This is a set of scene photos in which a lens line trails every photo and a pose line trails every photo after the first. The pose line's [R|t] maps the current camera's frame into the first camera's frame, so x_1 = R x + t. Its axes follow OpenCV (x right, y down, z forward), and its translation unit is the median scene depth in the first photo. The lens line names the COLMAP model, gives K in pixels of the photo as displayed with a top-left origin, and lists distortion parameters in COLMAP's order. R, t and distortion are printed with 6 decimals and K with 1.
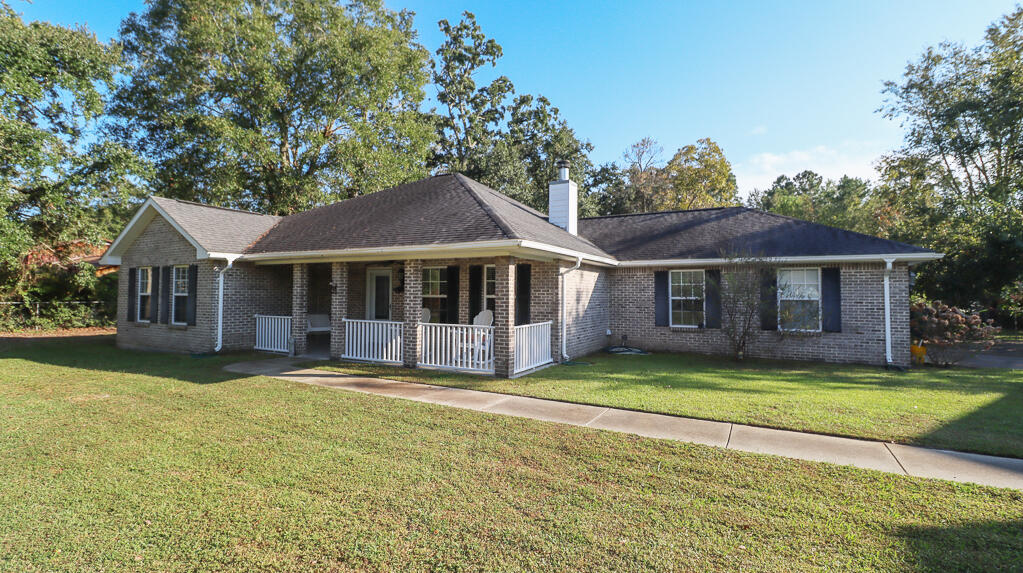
lens RADIAL K [[477.6, 0, 507.5], [0, 477.6, 276.7], [0, 0, 1]] dist [0.001527, -0.013905]
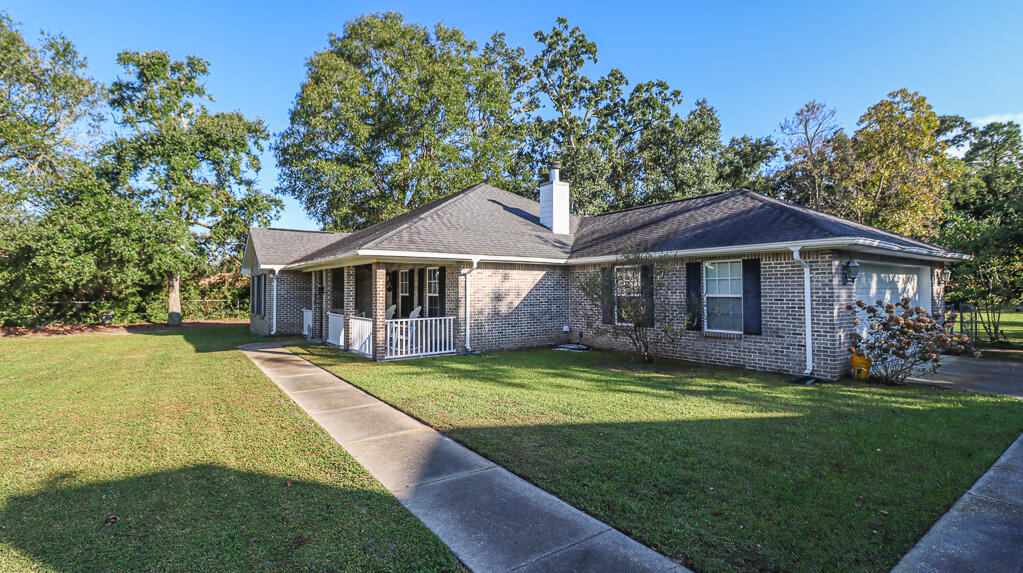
lens RADIAL K [[477.6, 0, 507.5], [0, 477.6, 276.7], [0, 0, 1]] dist [0.001527, -0.013905]
pose [[0.898394, -0.021957, -0.438640, 0.639342], [0.025779, 0.999664, 0.002759, -0.000854], [0.438432, -0.013786, 0.898658, 0.035749]]
